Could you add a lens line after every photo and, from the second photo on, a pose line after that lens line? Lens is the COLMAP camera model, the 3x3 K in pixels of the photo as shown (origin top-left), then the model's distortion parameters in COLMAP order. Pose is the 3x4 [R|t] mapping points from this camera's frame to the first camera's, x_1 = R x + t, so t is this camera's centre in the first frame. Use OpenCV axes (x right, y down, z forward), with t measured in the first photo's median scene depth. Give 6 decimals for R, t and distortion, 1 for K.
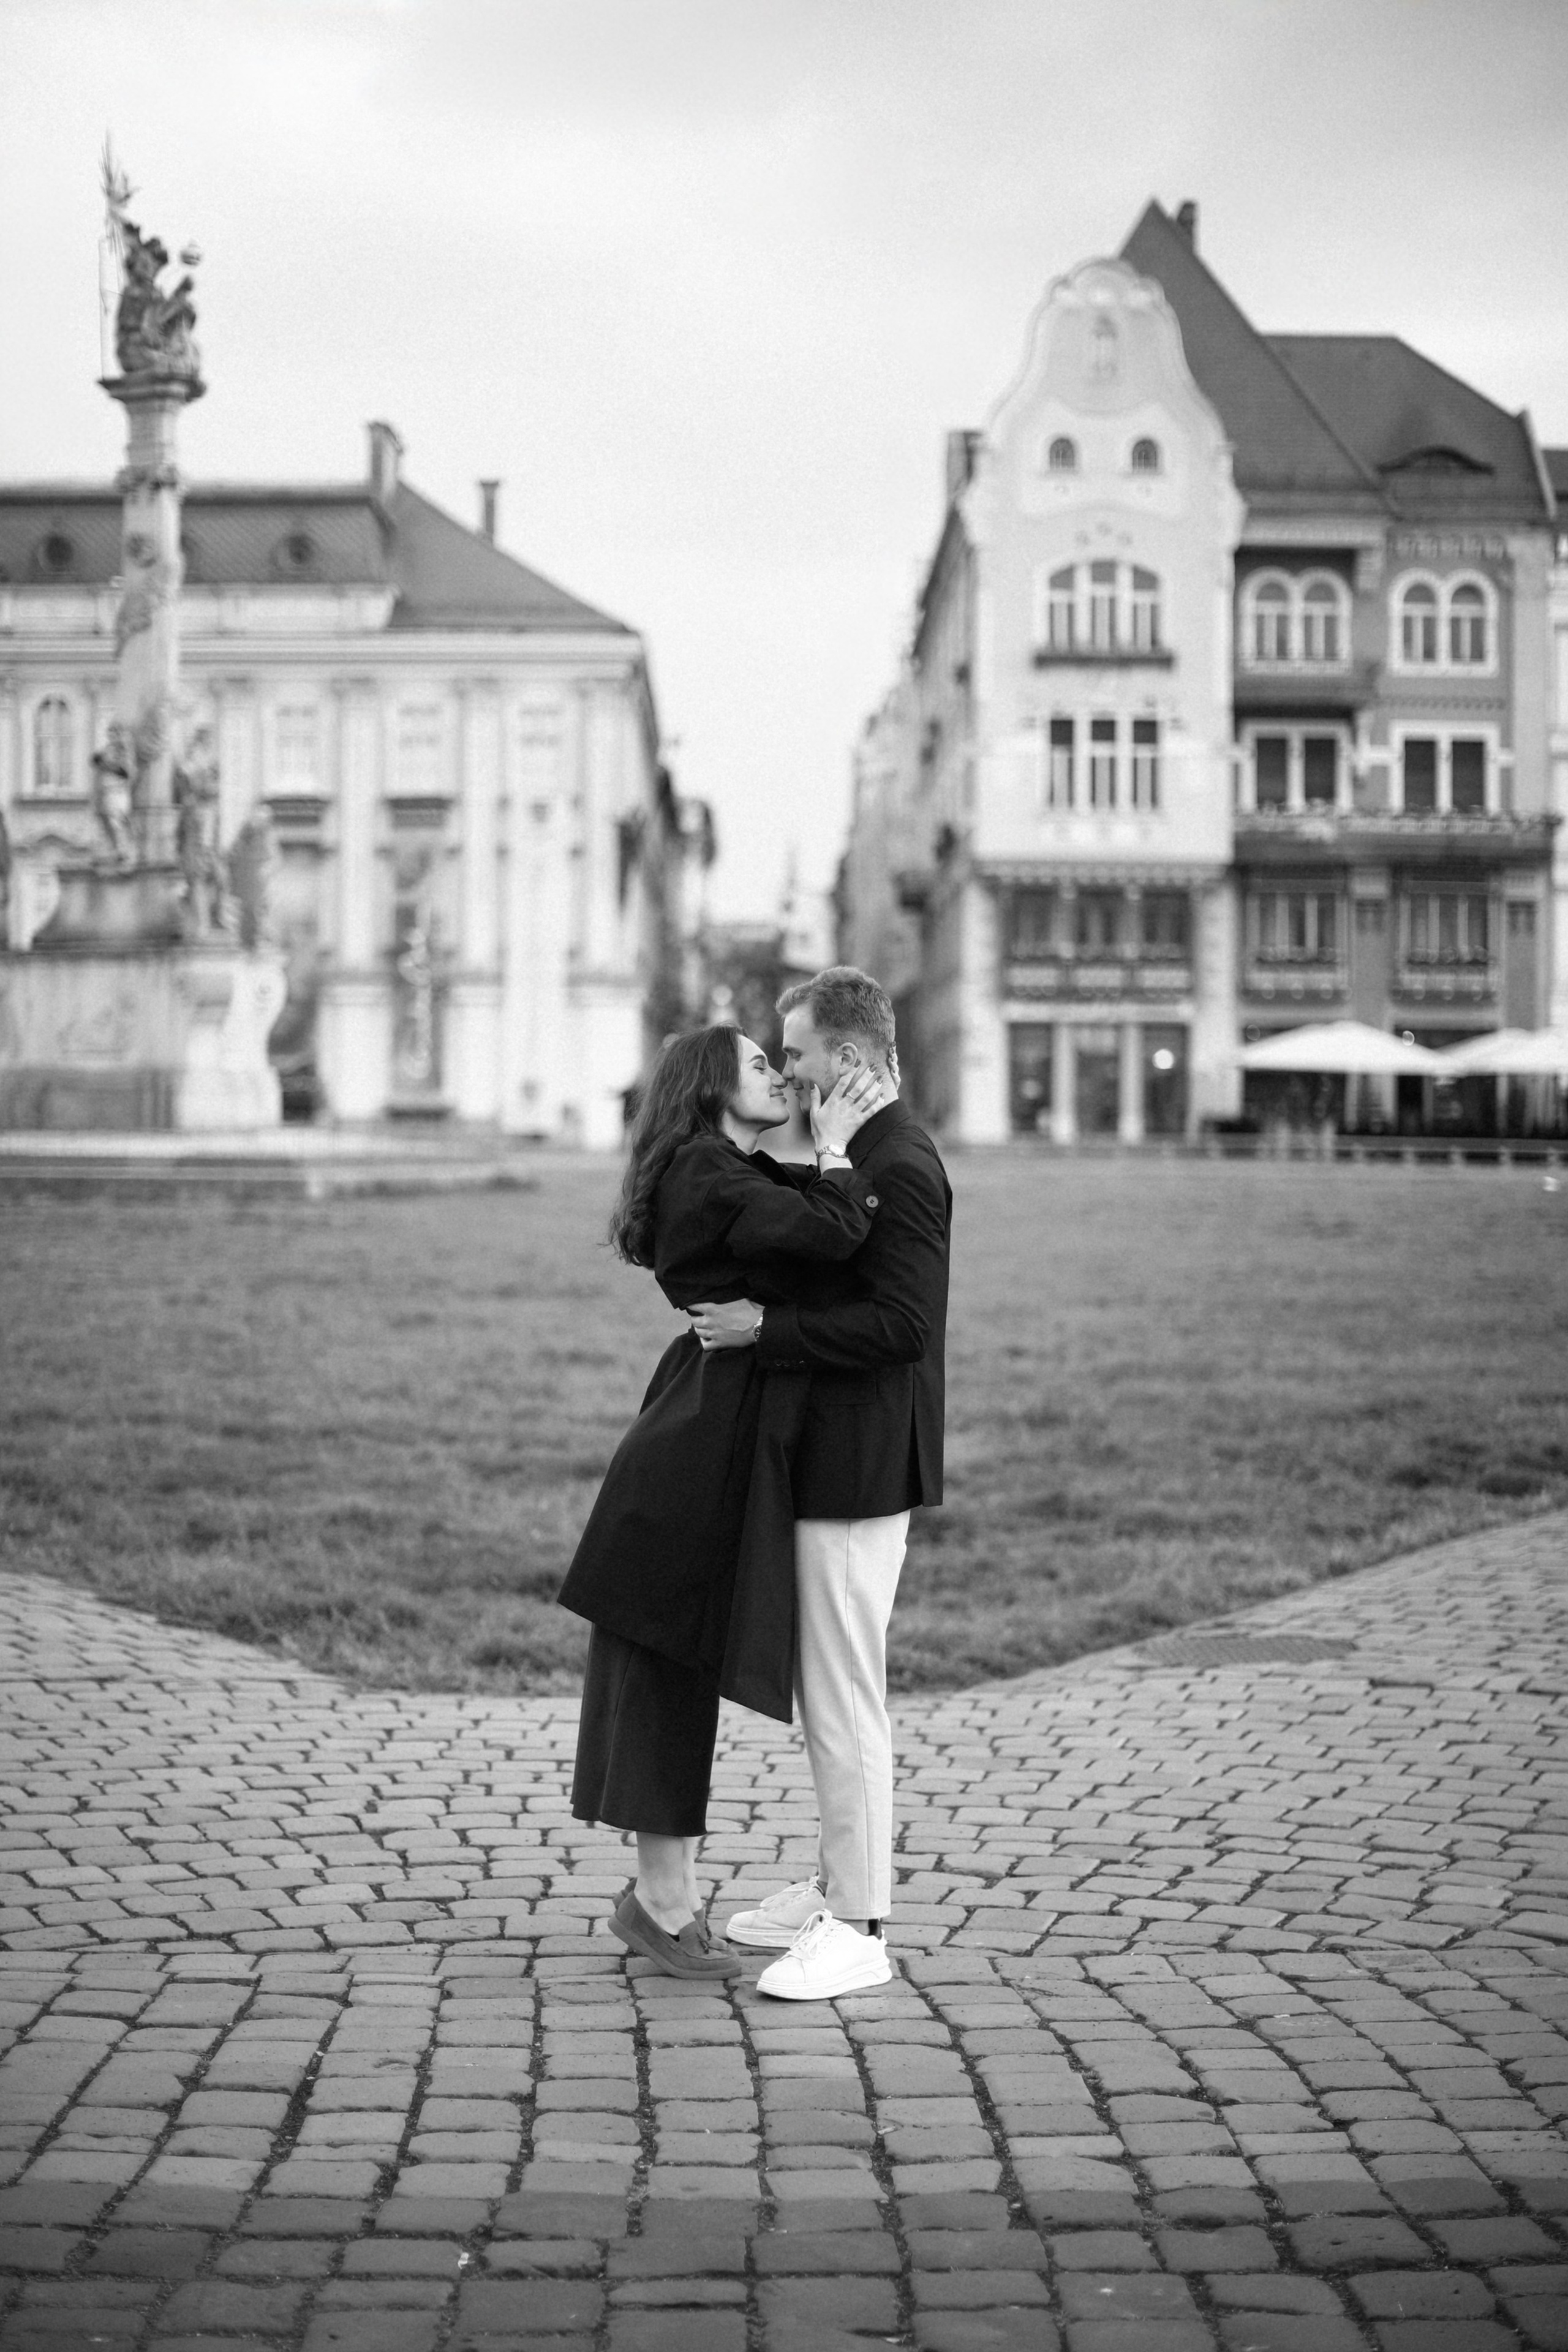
lens RADIAL K [[3448.3, 0, 786.6], [0, 3448.3, 1174.4], [0, 0, 1]] dist [-0.134824, 0.221358]
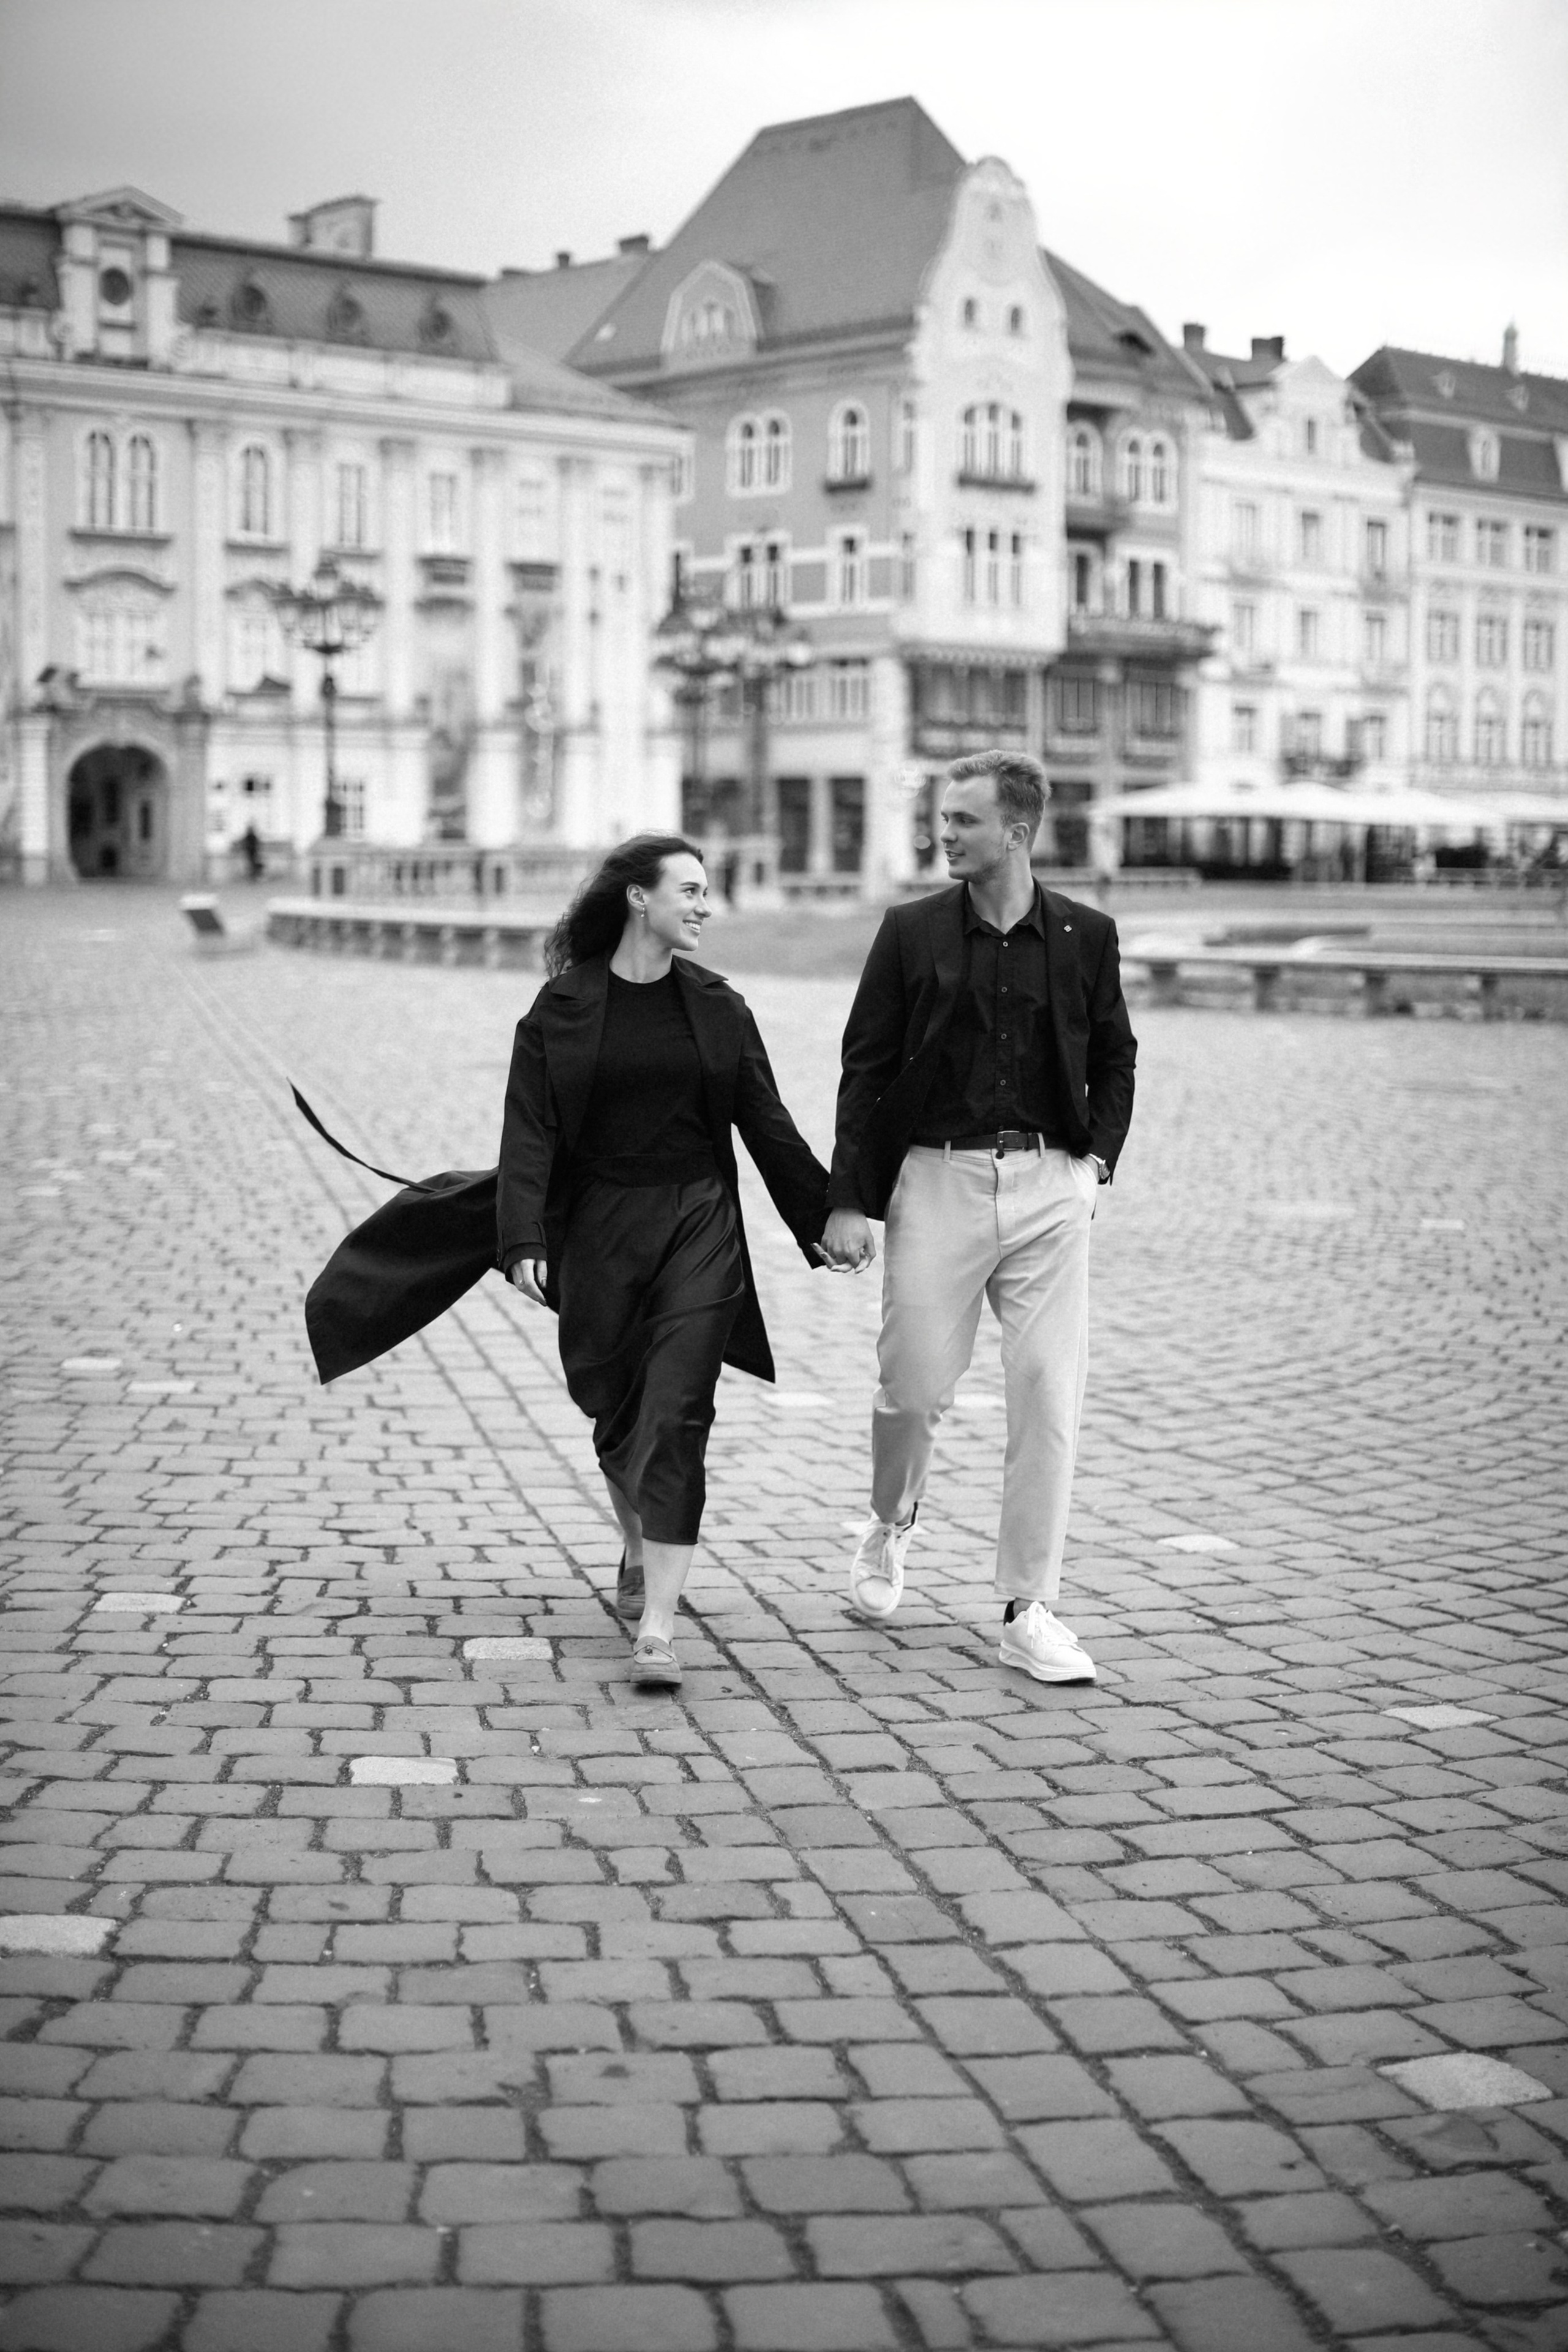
lens RADIAL K [[3448.3, 0, 786.6], [0, 3448.3, 1174.4], [0, 0, 1]] dist [-0.134824, 0.221358]
pose [[0.725453, -0.067473, 0.684957, -3.095966], [-0.000458, 0.995136, 0.098512, -0.087745], [-0.688272, -0.071780, 0.721893, 0.514036]]
